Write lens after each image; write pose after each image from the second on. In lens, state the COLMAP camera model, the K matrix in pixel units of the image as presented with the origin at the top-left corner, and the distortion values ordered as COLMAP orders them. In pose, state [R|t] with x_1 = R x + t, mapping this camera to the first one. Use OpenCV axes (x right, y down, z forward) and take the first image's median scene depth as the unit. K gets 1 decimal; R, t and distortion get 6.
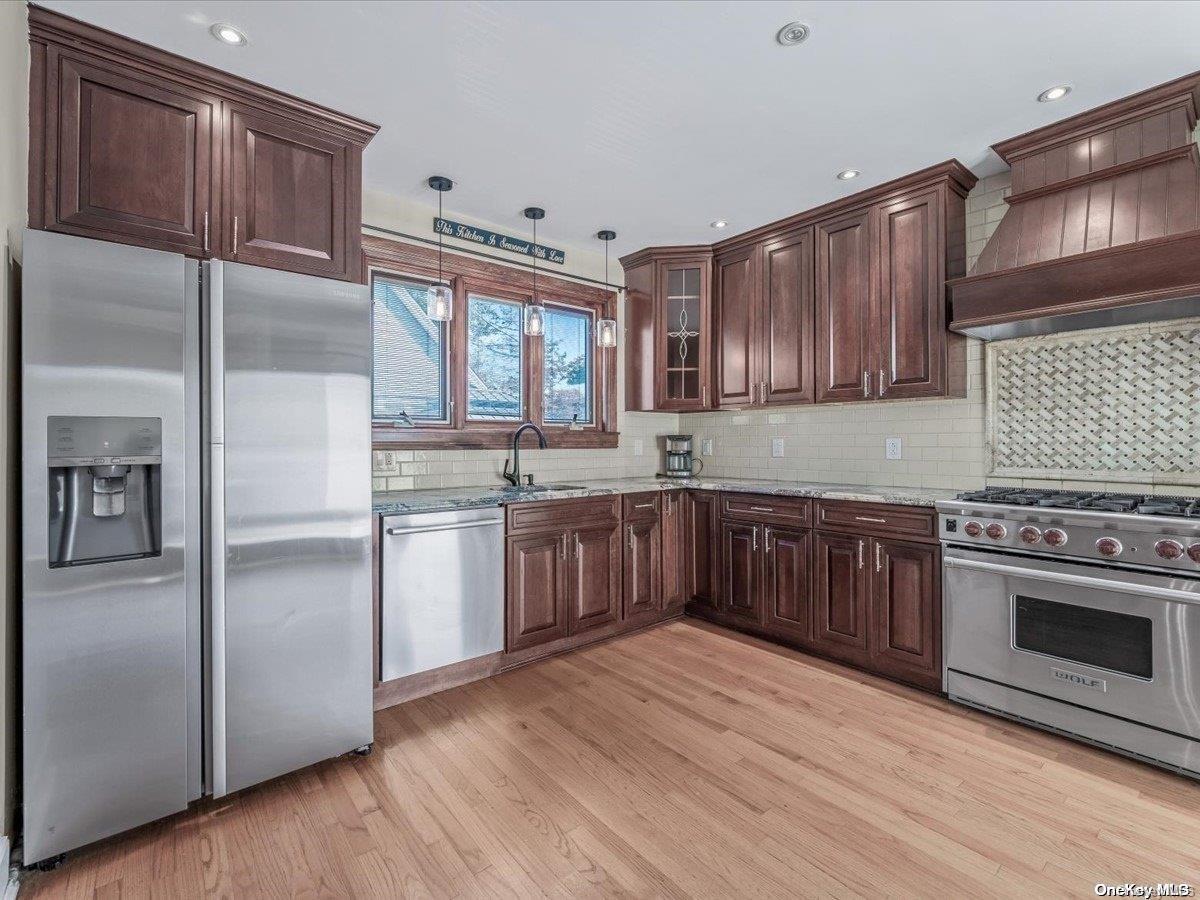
lens RADIAL K [[540.0, 0, 600.0], [0, 540.0, 450.0], [0, 0, 1]] dist [0.000131, -0.000045]
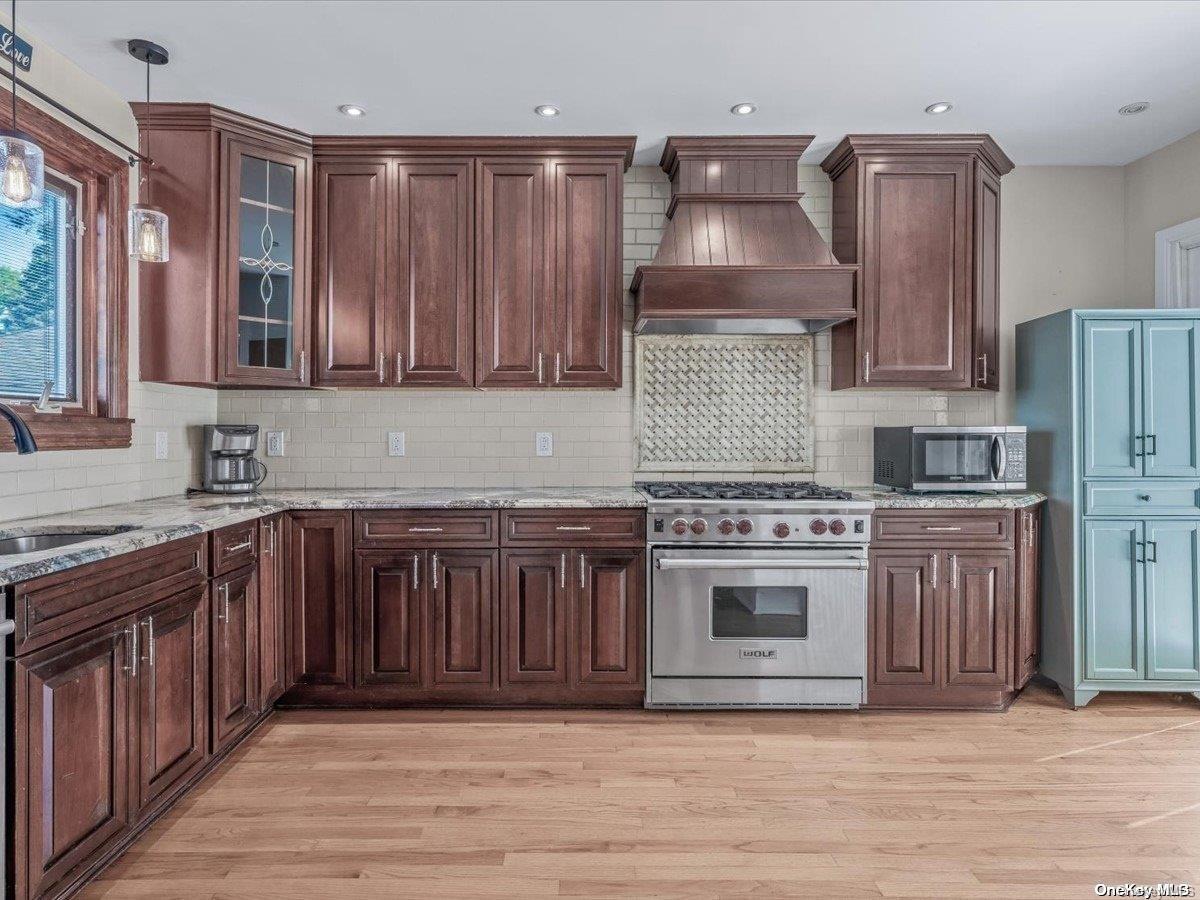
lens RADIAL K [[664.6, 0, 596.6], [0, 664.6, 446.2], [0, 0, 1]] dist [-0.000363, 0.001799]
pose [[0.638672, -0.013494, 0.769361, -0.267352], [0.009769, 0.999908, 0.009428, -0.009460], [-0.769417, 0.001494, 0.638745, 0.289004]]
